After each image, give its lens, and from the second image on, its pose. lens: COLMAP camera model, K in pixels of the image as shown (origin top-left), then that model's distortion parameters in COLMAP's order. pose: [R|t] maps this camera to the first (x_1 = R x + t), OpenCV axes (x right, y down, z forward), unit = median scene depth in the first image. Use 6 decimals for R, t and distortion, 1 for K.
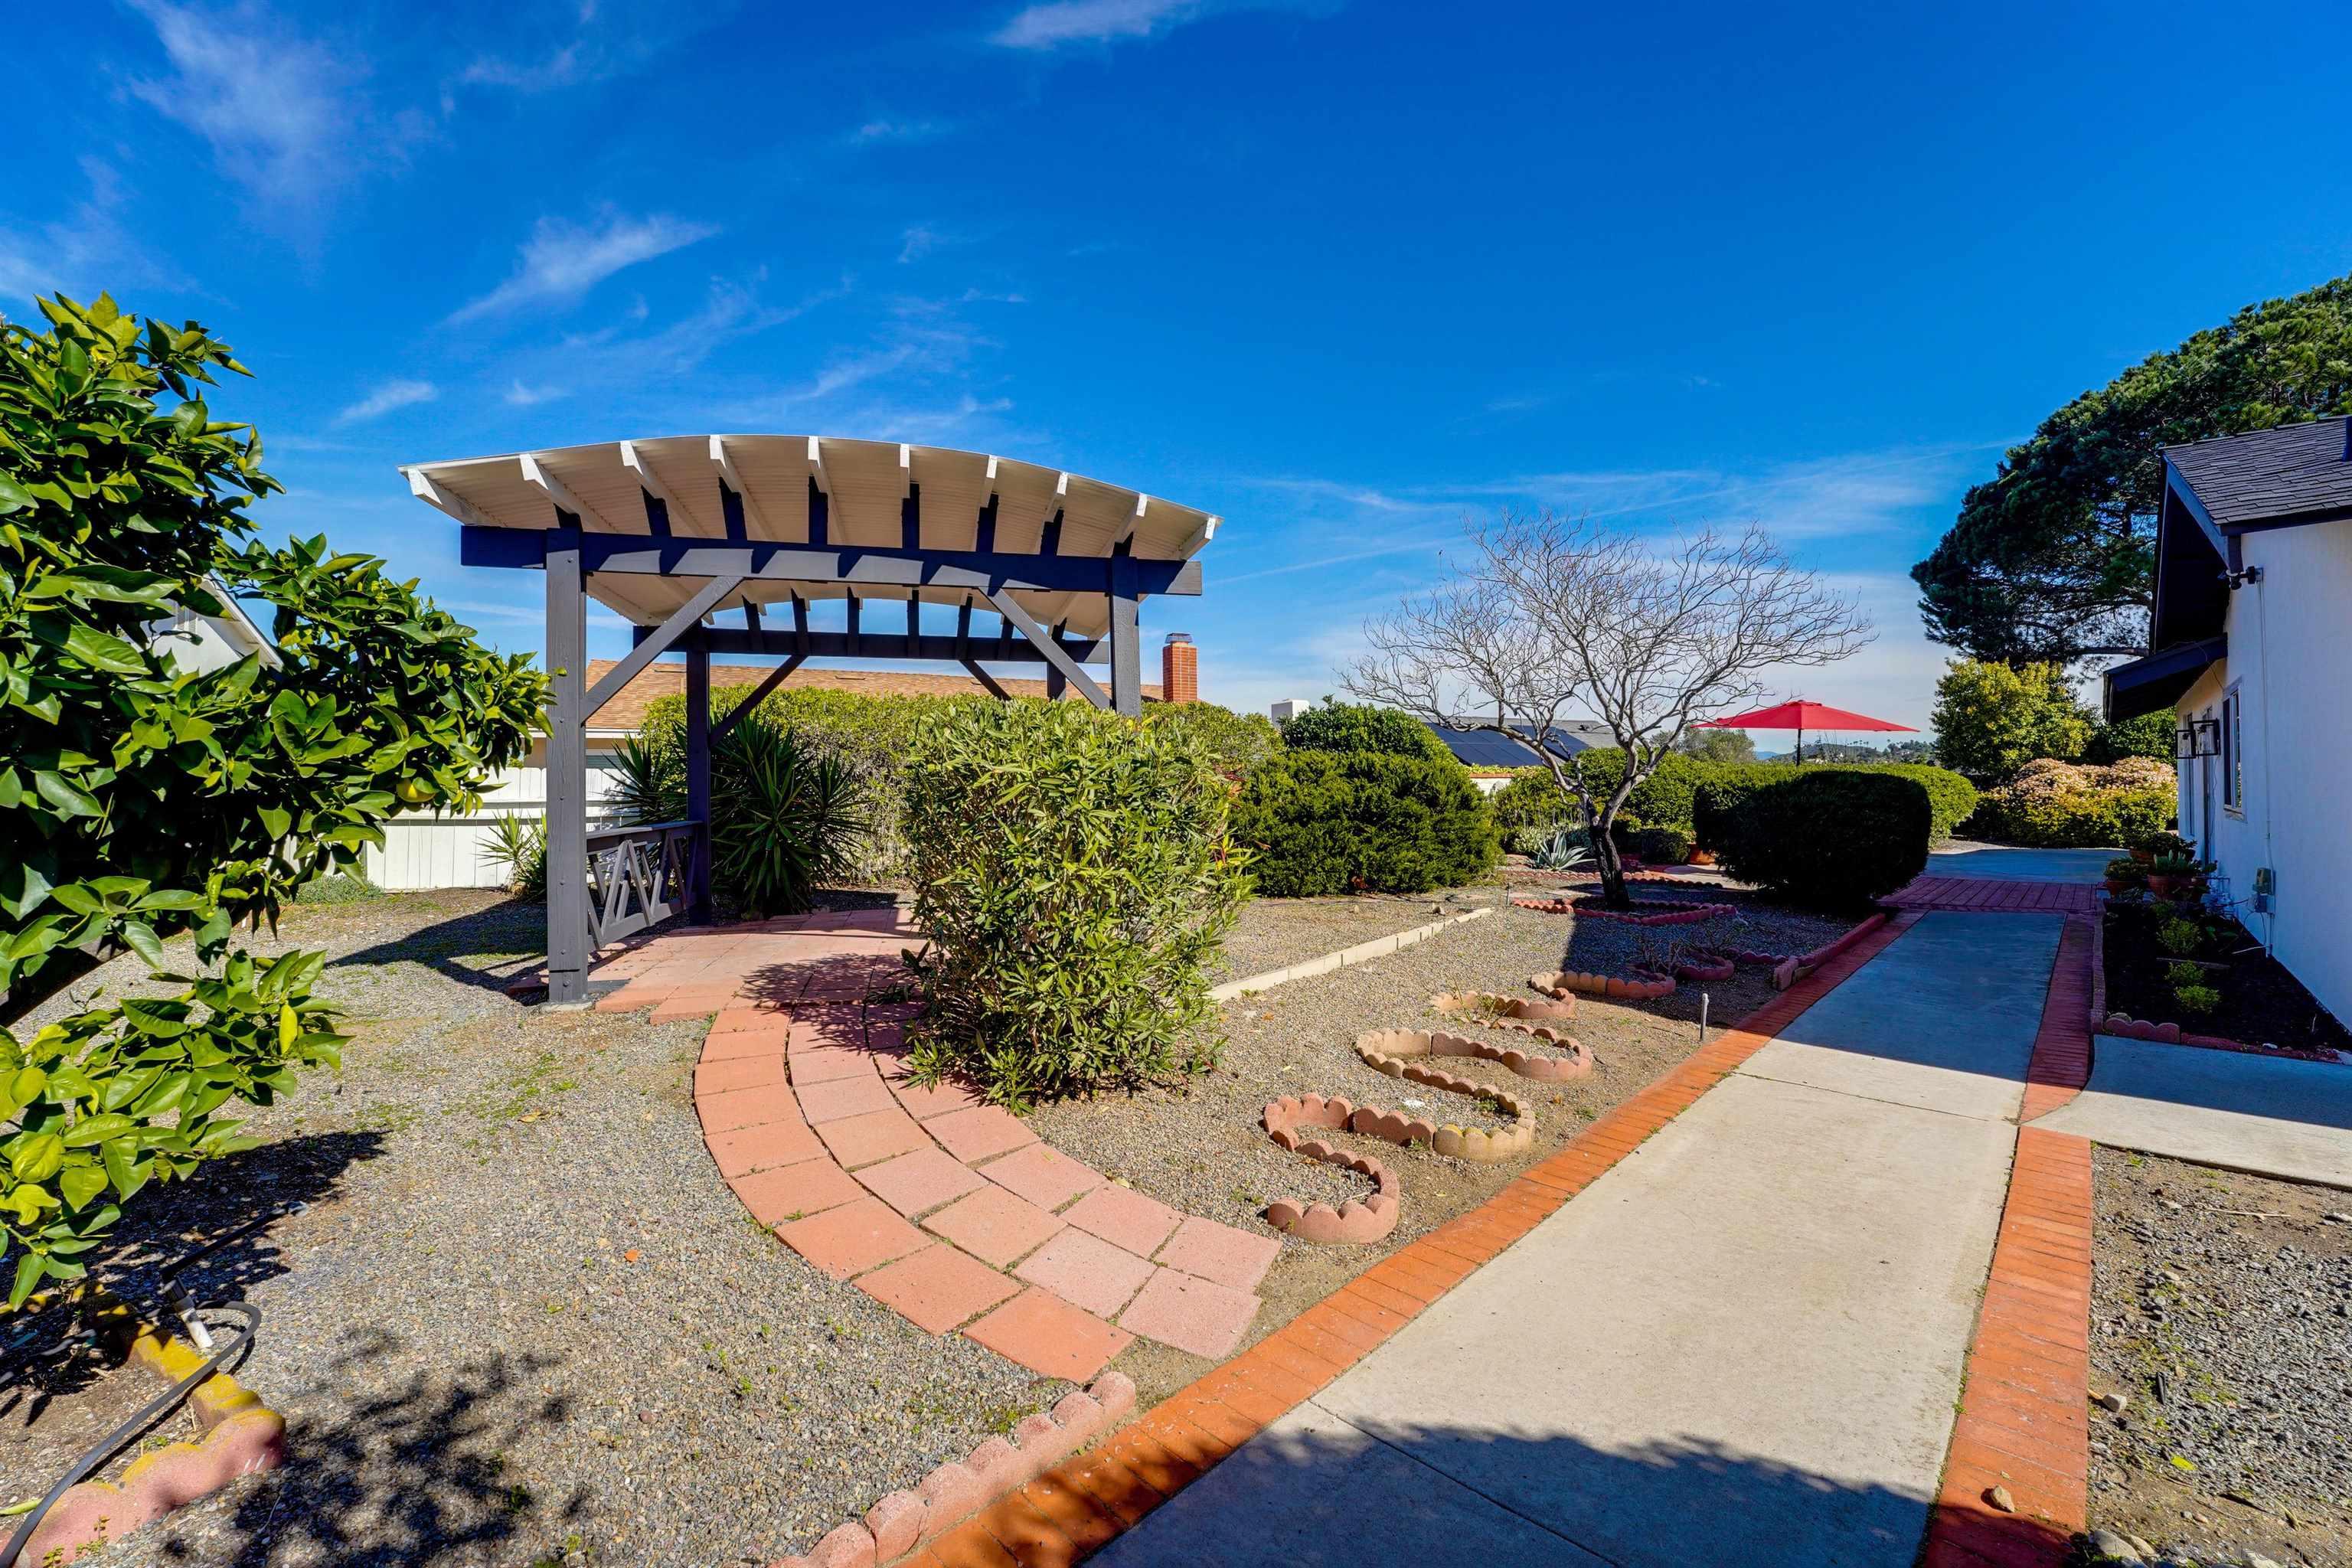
lens RADIAL K [[996.8, 0, 1229.5], [0, 996.8, 780.2], [0, 0, 1]] dist [-0.033506, 0.005093]
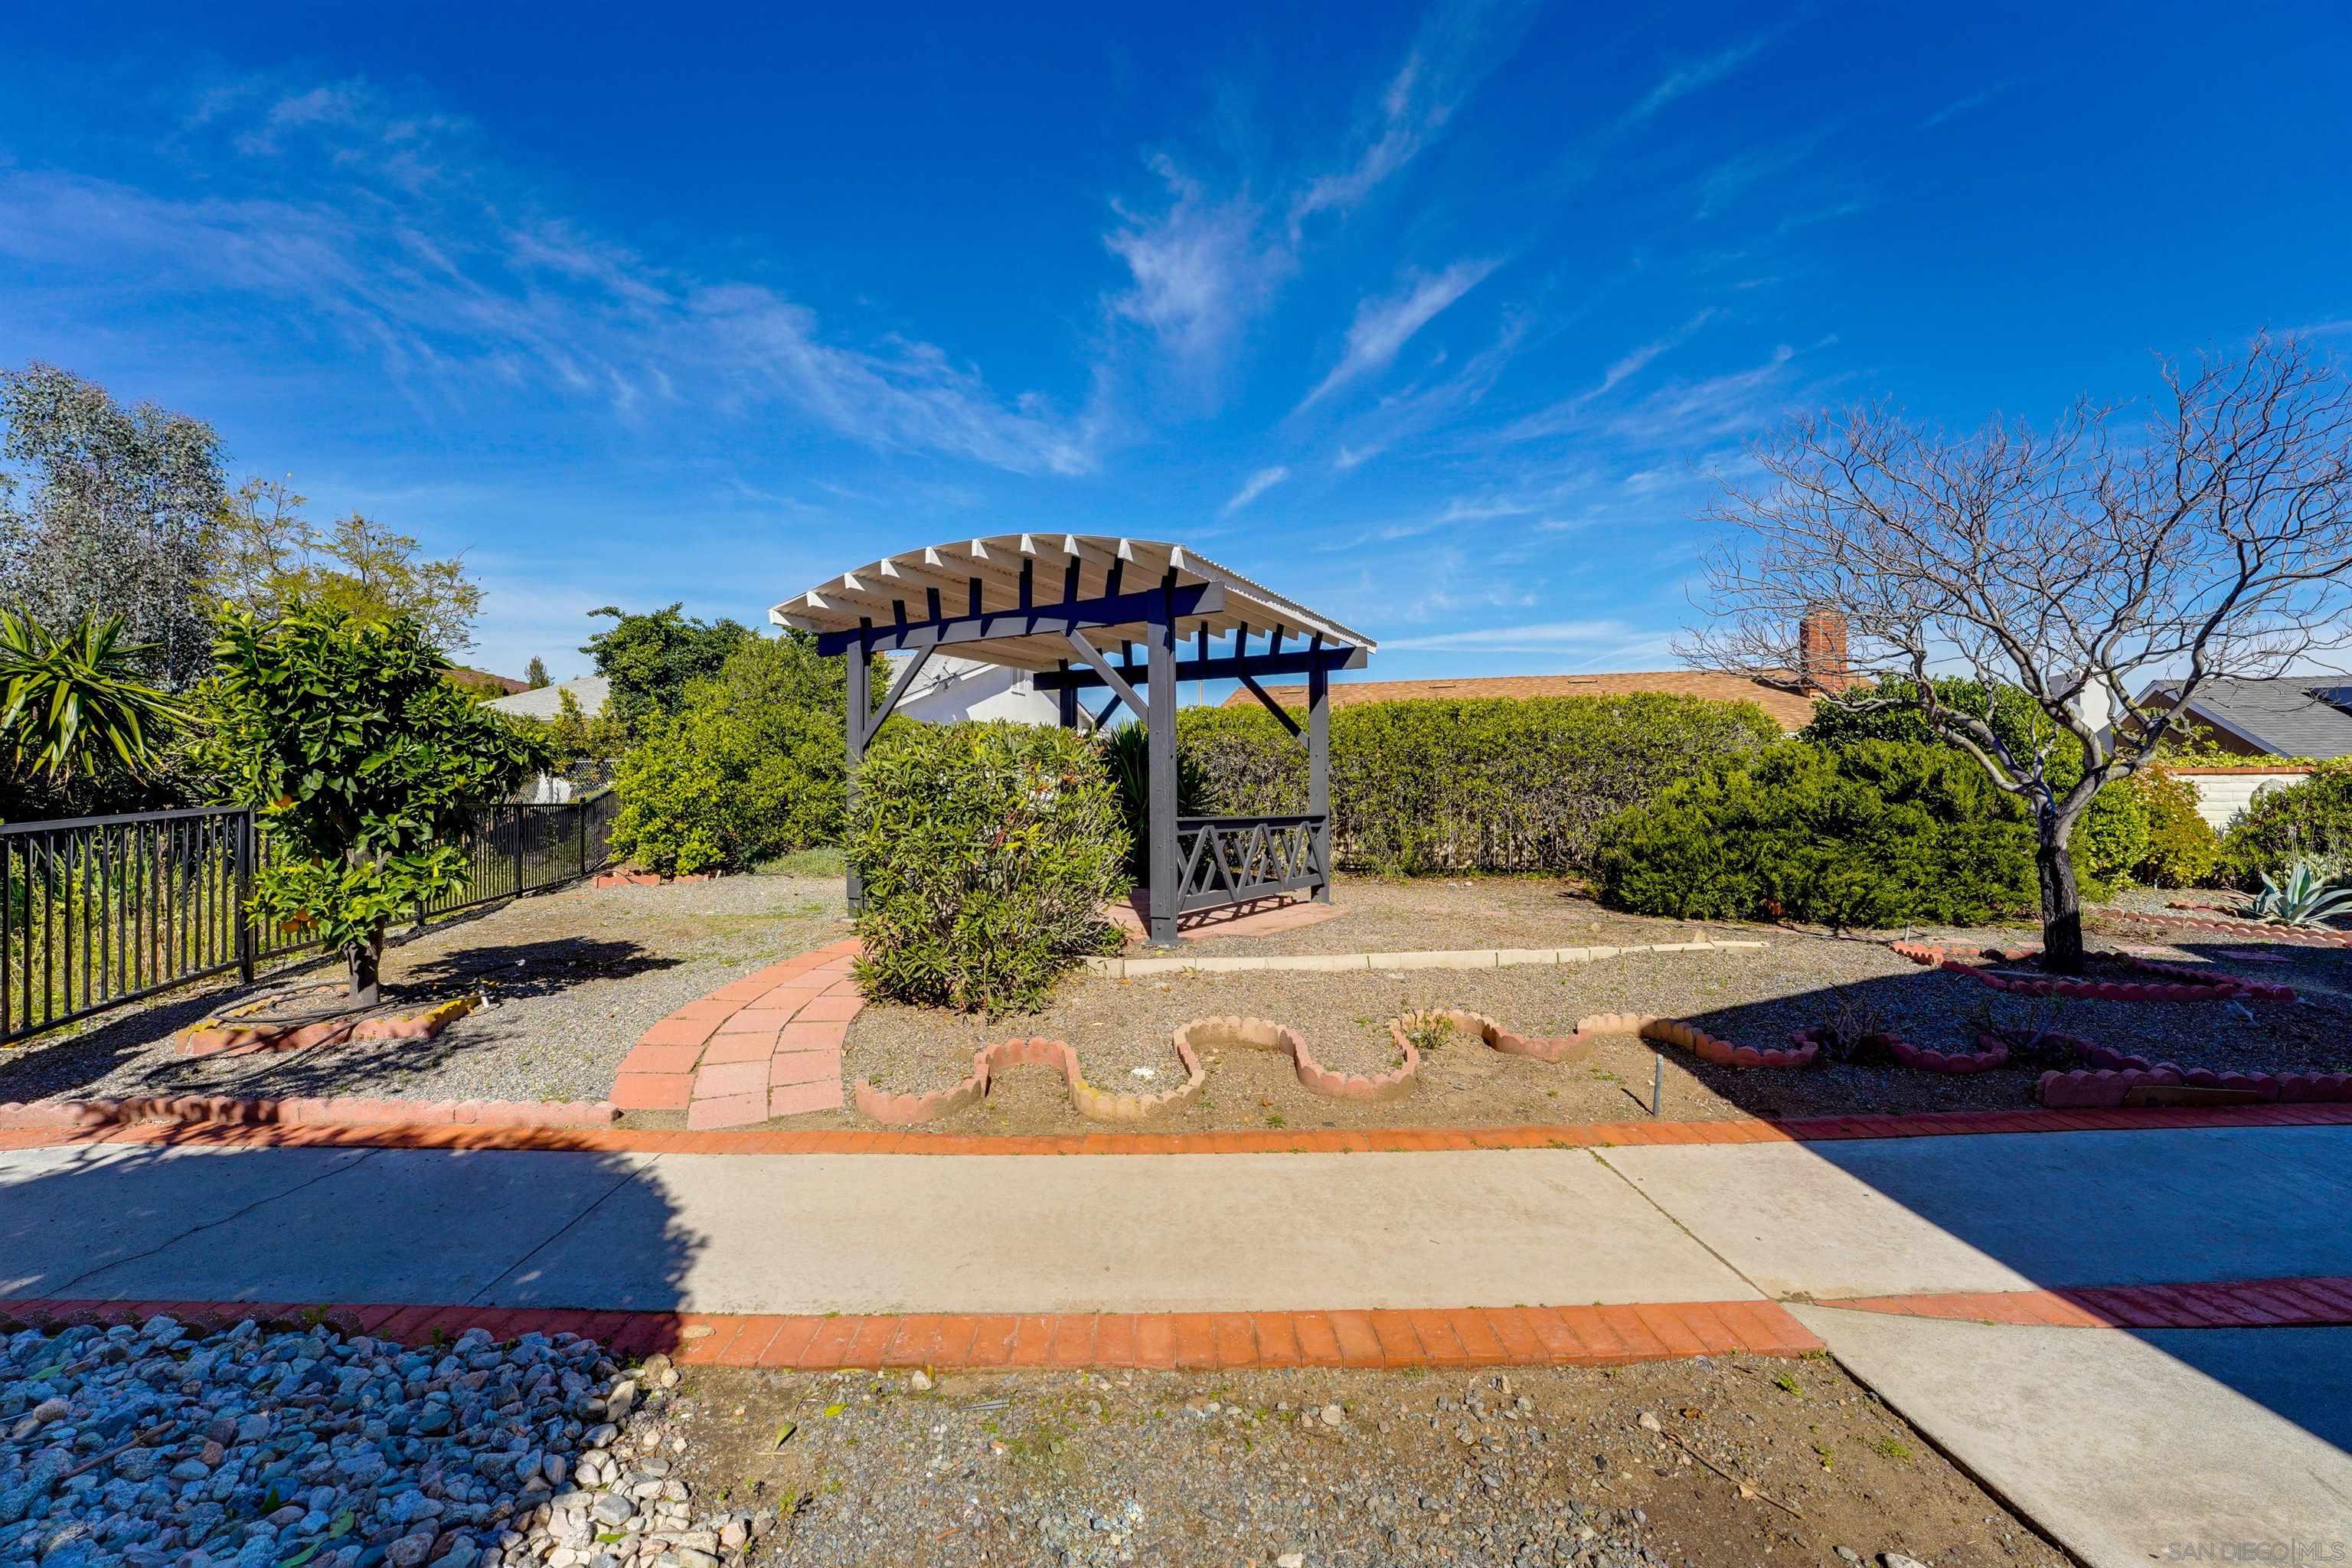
lens RADIAL K [[1026.5, 0, 1187.9], [0, 1026.5, 789.8], [0, 0, 1]] dist [-0.026196, 0.000487]
pose [[0.686048, -0.000003, -0.727556, 0.398800], [0.003674, 0.999987, 0.003460, 0.003940], [0.727547, -0.005046, 0.686040, 0.099219]]
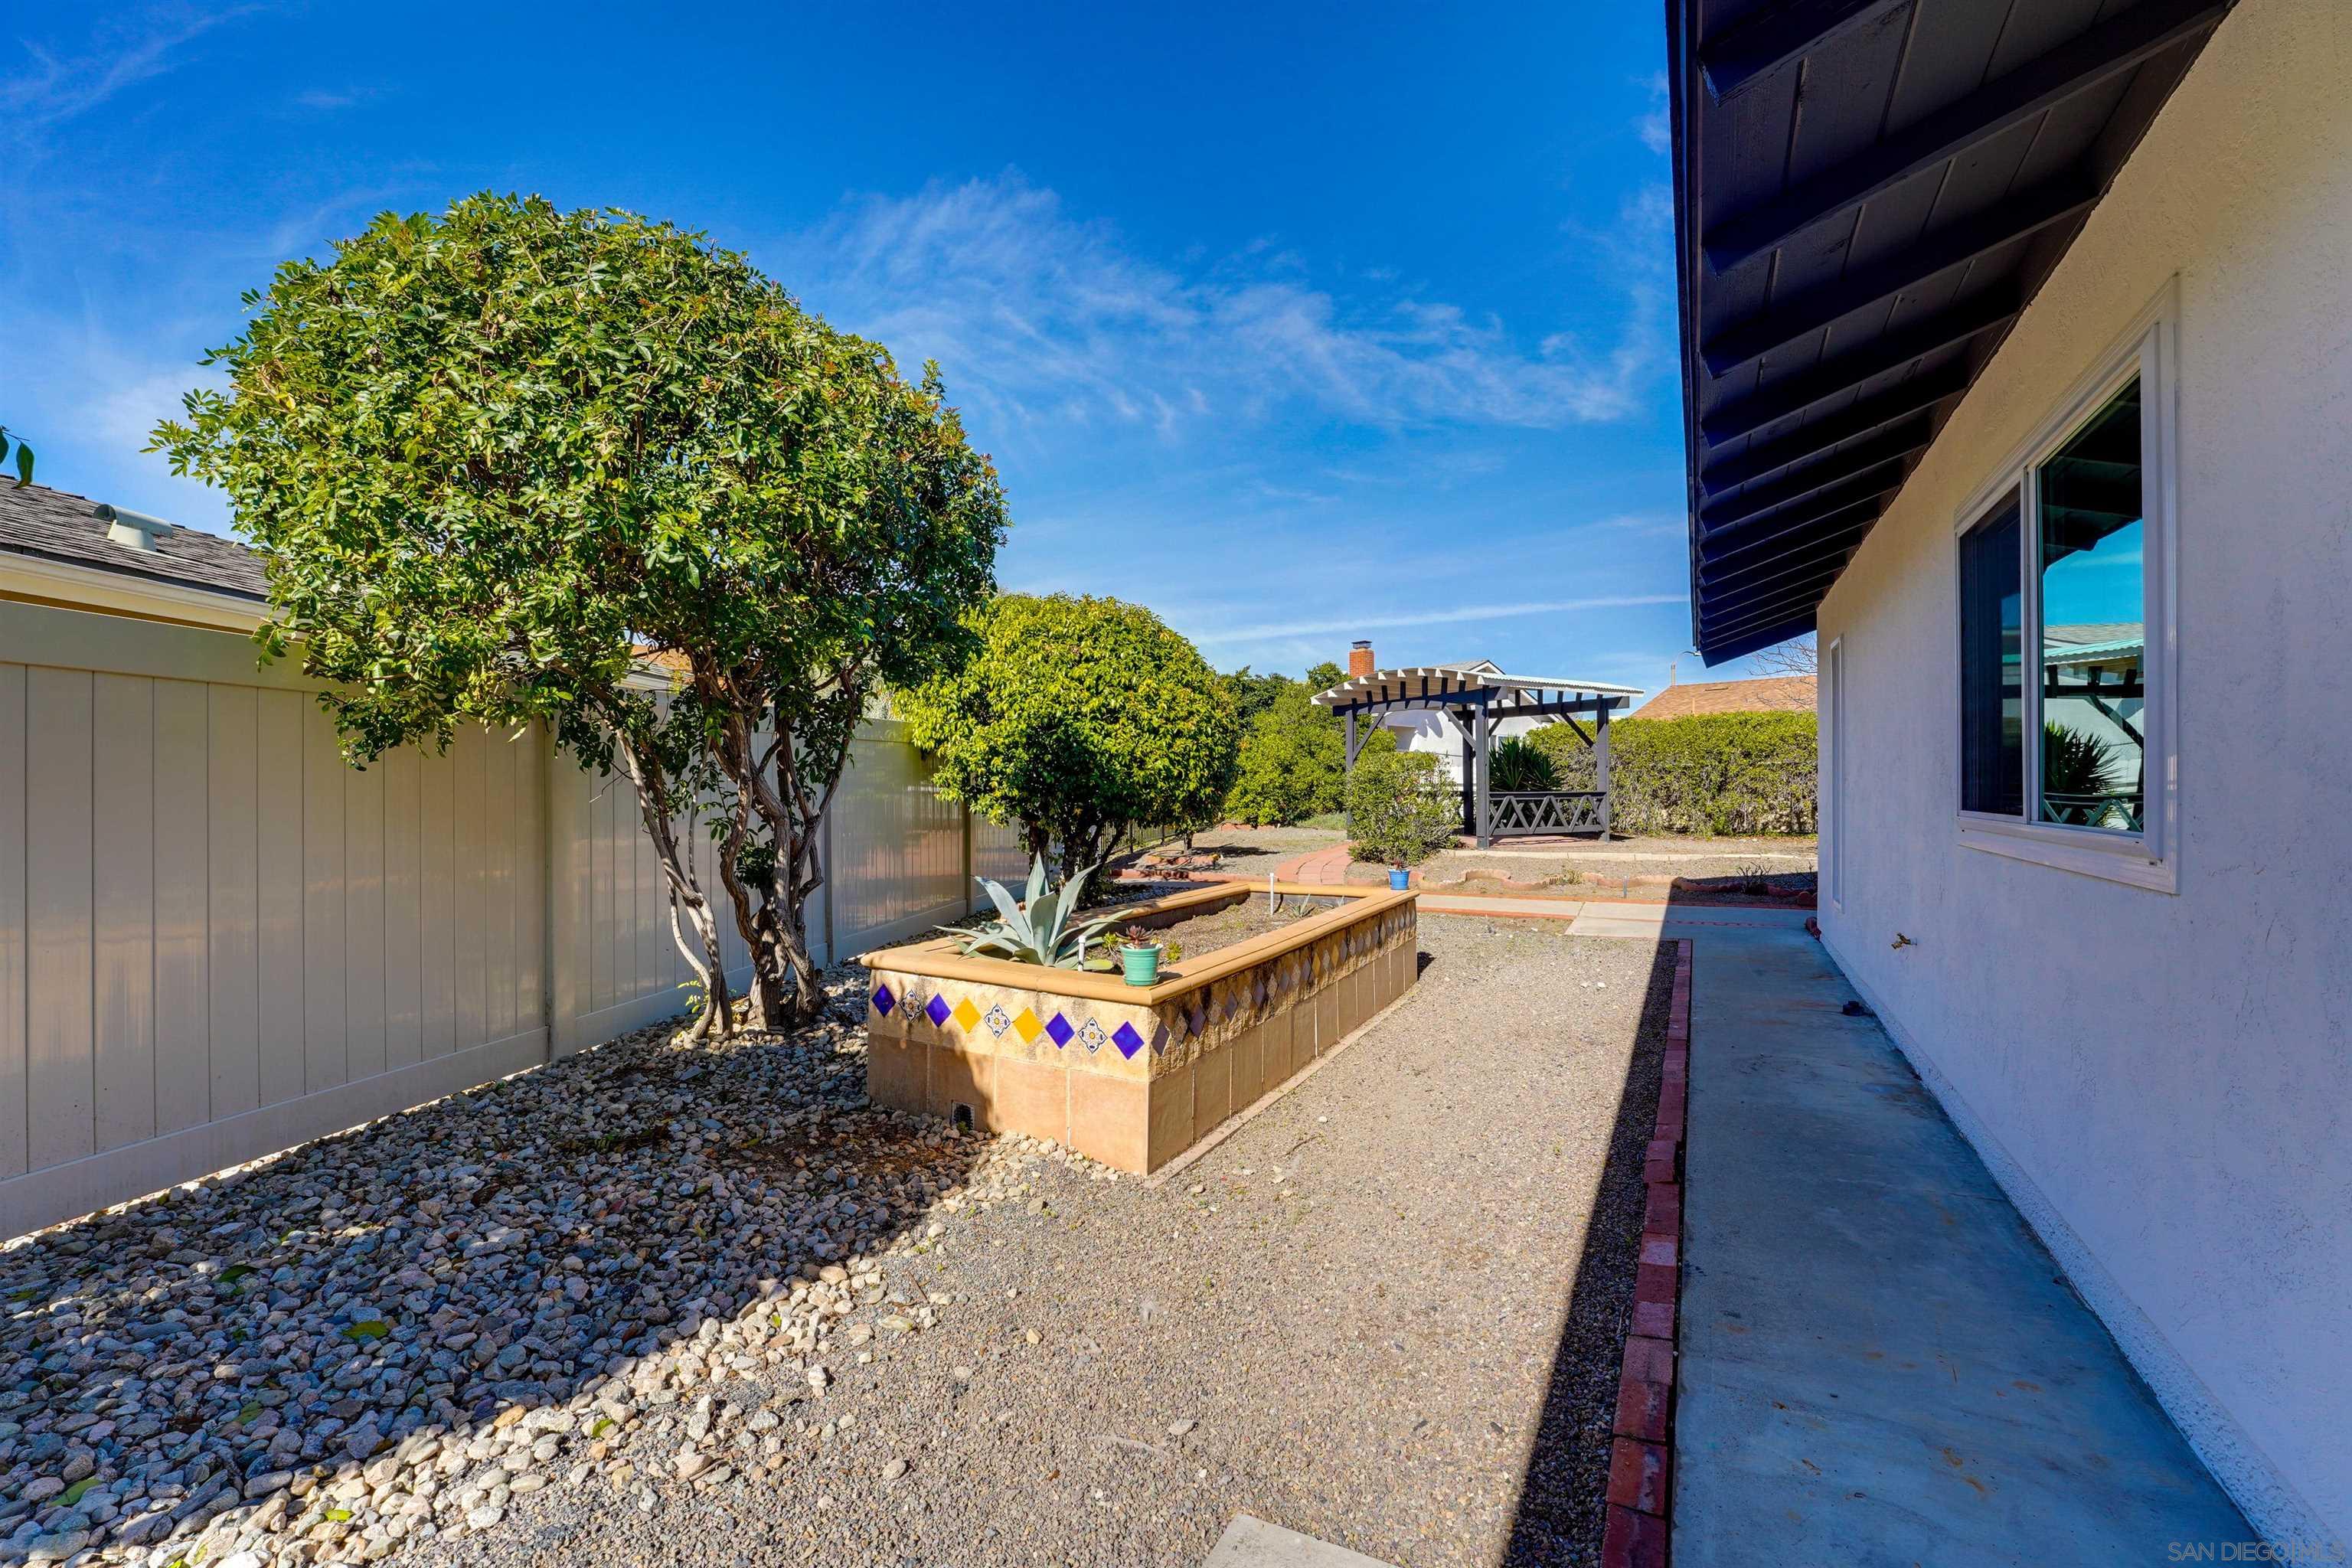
lens RADIAL K [[1180.7, 0, 1210.3], [0, 1180.7, 781.6], [0, 0, 1]] dist [0.017663, -0.000157]
pose [[0.299354, 0.004583, -0.954131, 1.382958], [0.008573, 0.999935, 0.007493, -0.004782], [0.954104, -0.010422, 0.299295, -0.326923]]
